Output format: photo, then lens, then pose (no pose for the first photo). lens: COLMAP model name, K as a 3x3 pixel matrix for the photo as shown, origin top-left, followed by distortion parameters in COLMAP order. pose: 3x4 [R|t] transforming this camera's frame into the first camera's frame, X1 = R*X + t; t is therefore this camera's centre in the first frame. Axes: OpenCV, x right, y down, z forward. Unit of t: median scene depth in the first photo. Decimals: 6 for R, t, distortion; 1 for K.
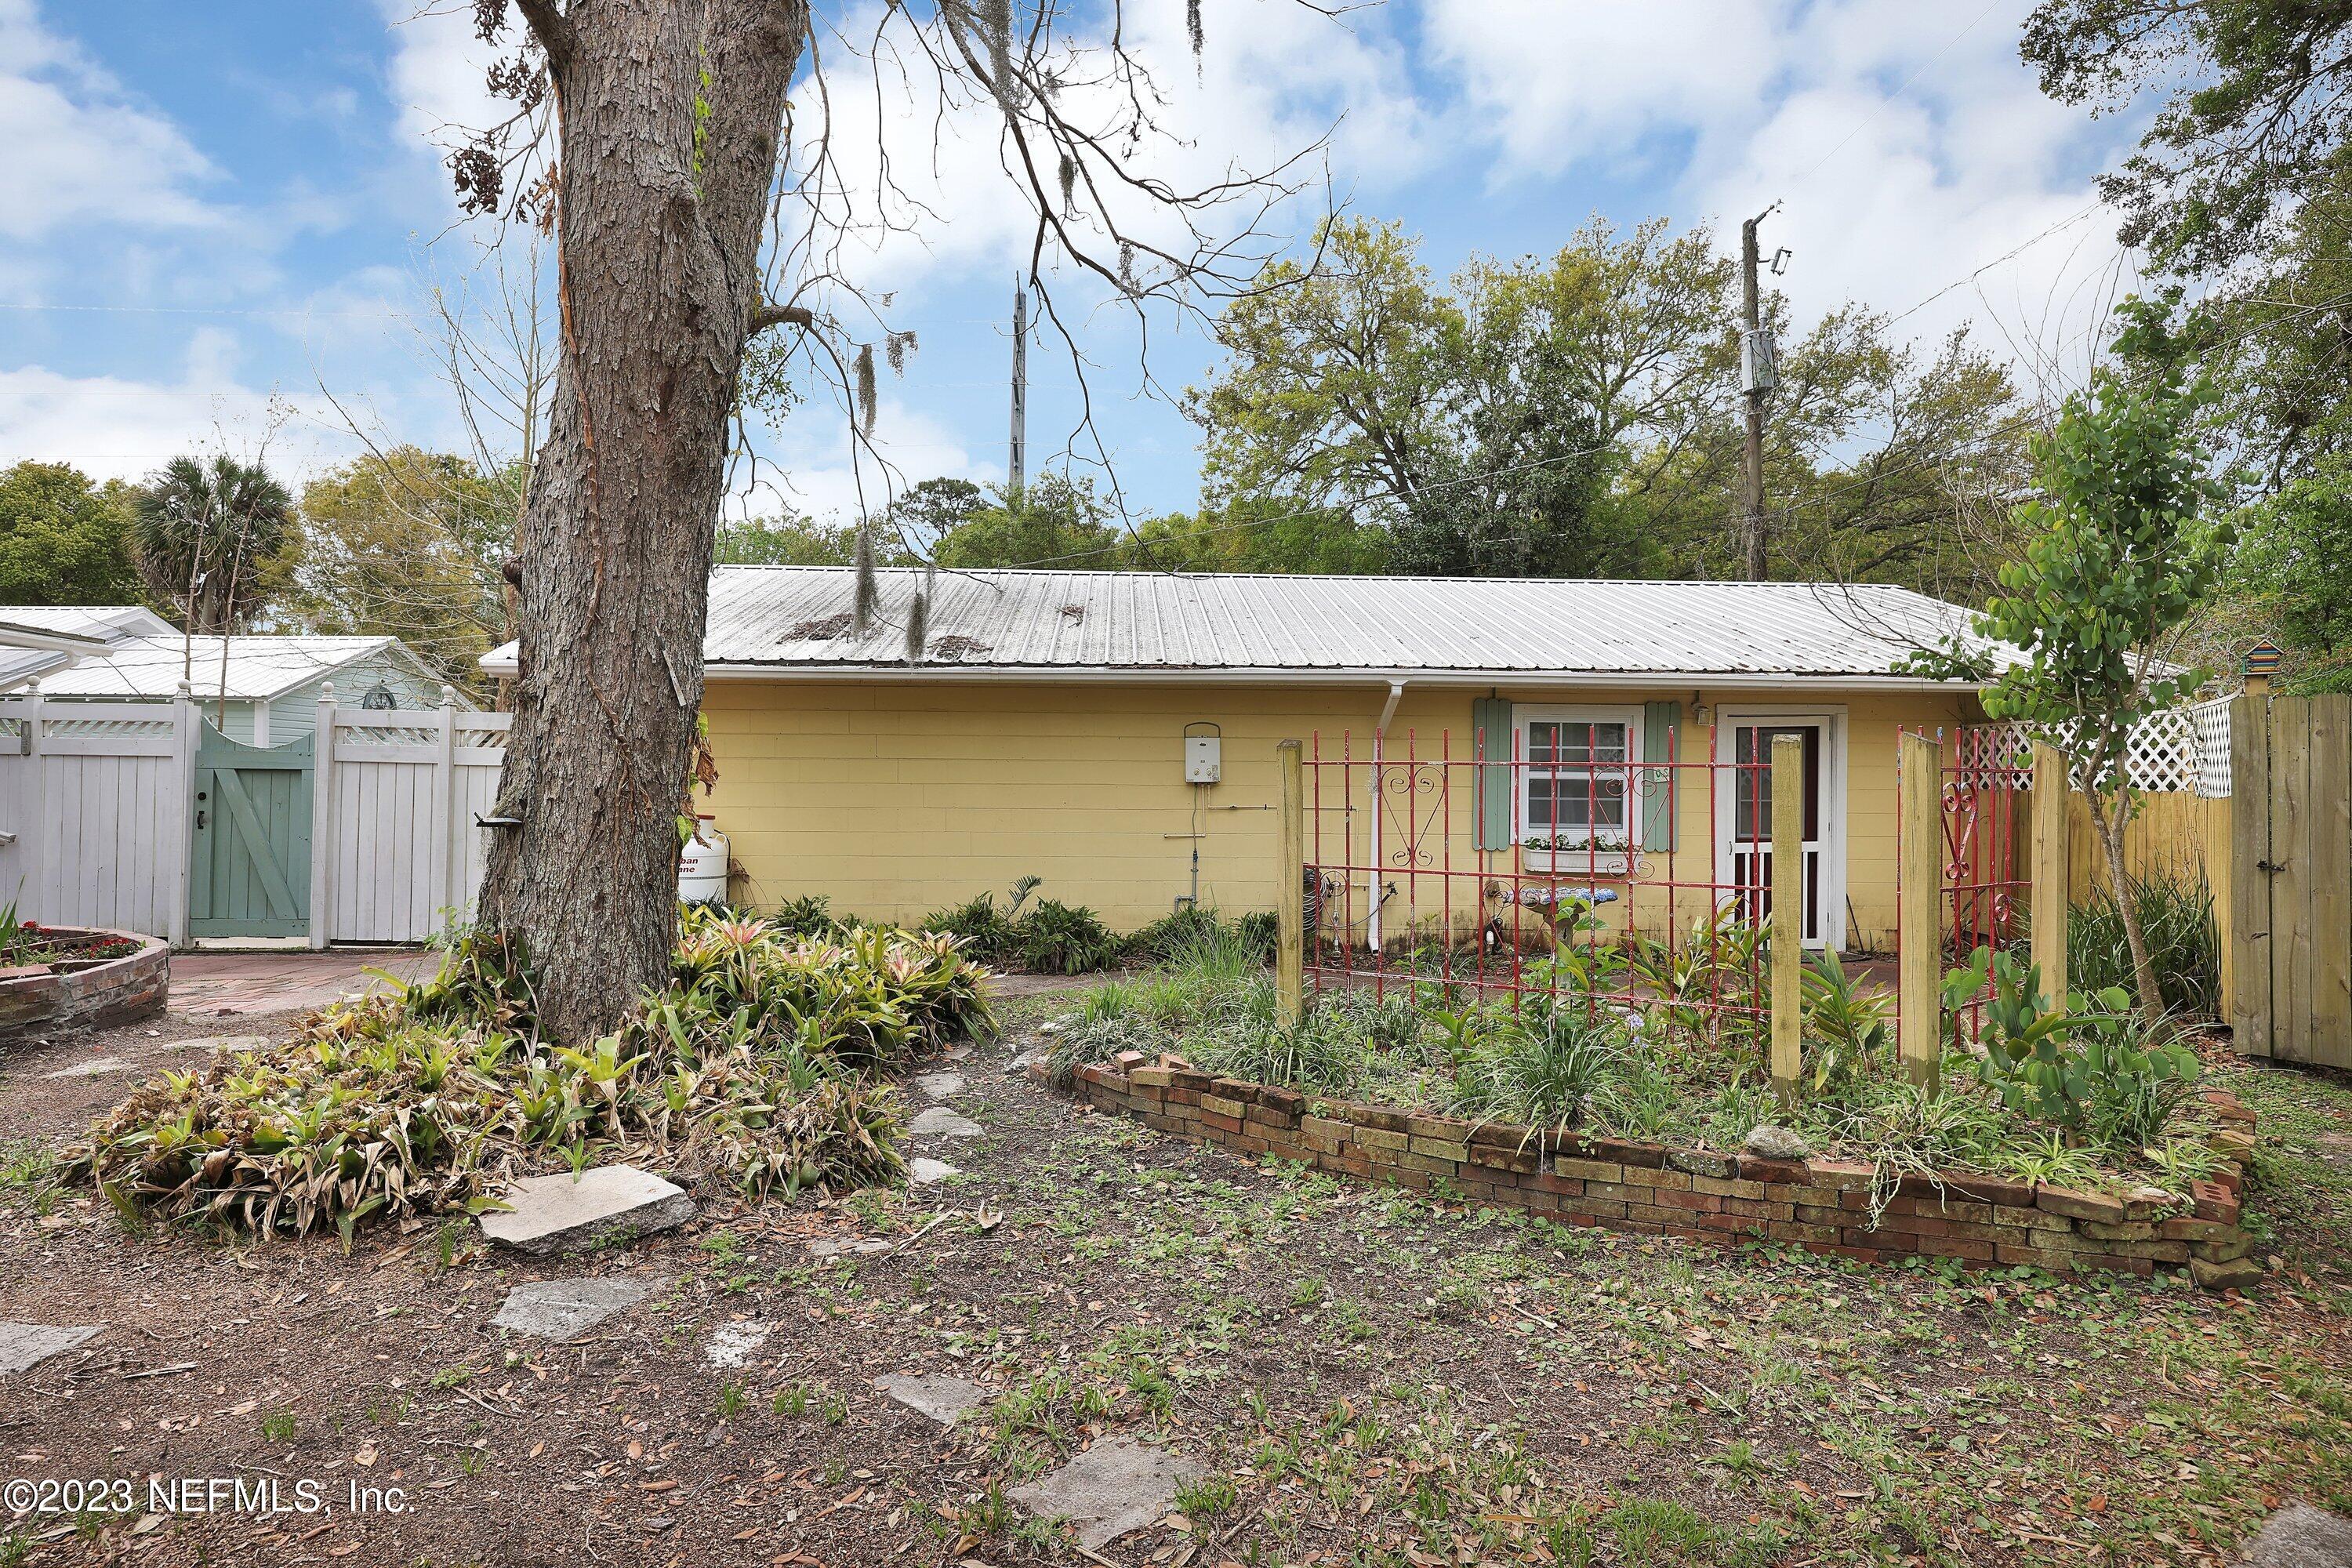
lens RADIAL K [[1207.8, 0, 1158.6], [0, 1207.8, 786.6], [0, 0, 1]] dist [-0.001993, -0.000042]
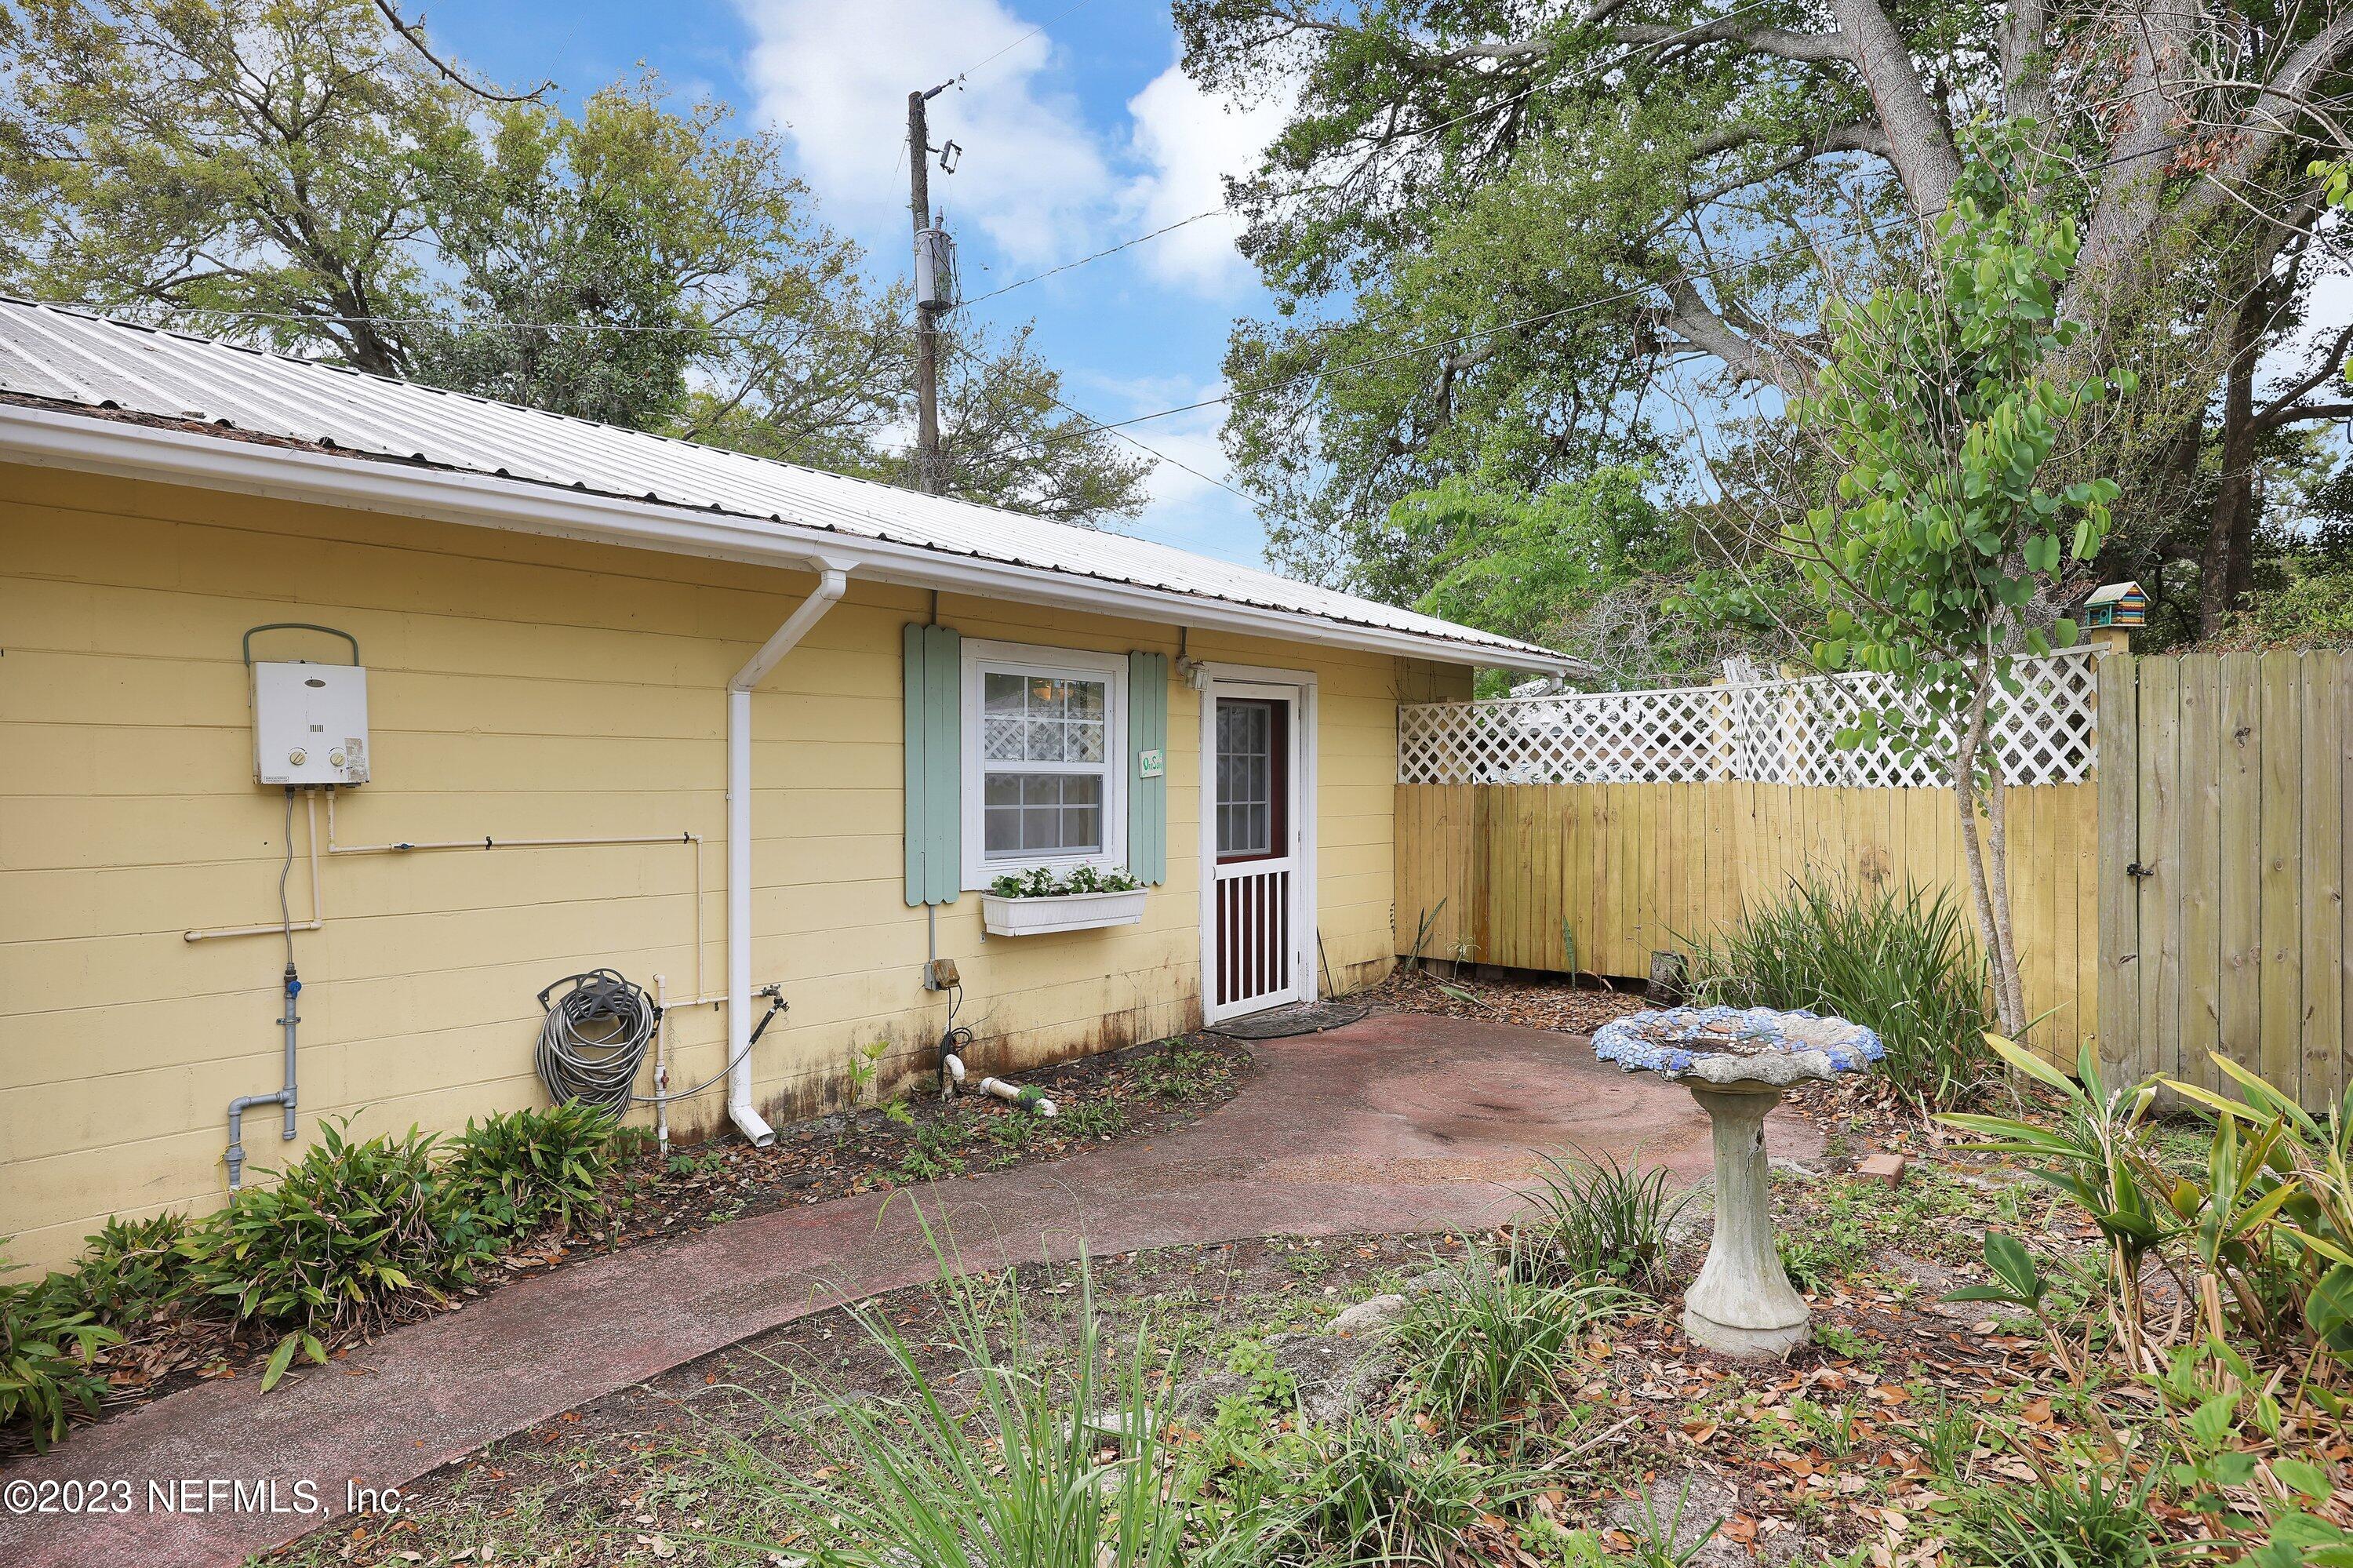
lens RADIAL K [[1266.6, 0, 1177.3], [0, 1266.6, 825.0], [0, 0, 1]] dist [0.001087, -0.001615]
pose [[0.676681, -0.032919, 0.735540, -0.069785], [0.014339, 0.999400, 0.031537, 0.000621], [-0.736137, -0.010794, 0.676747, 0.531341]]
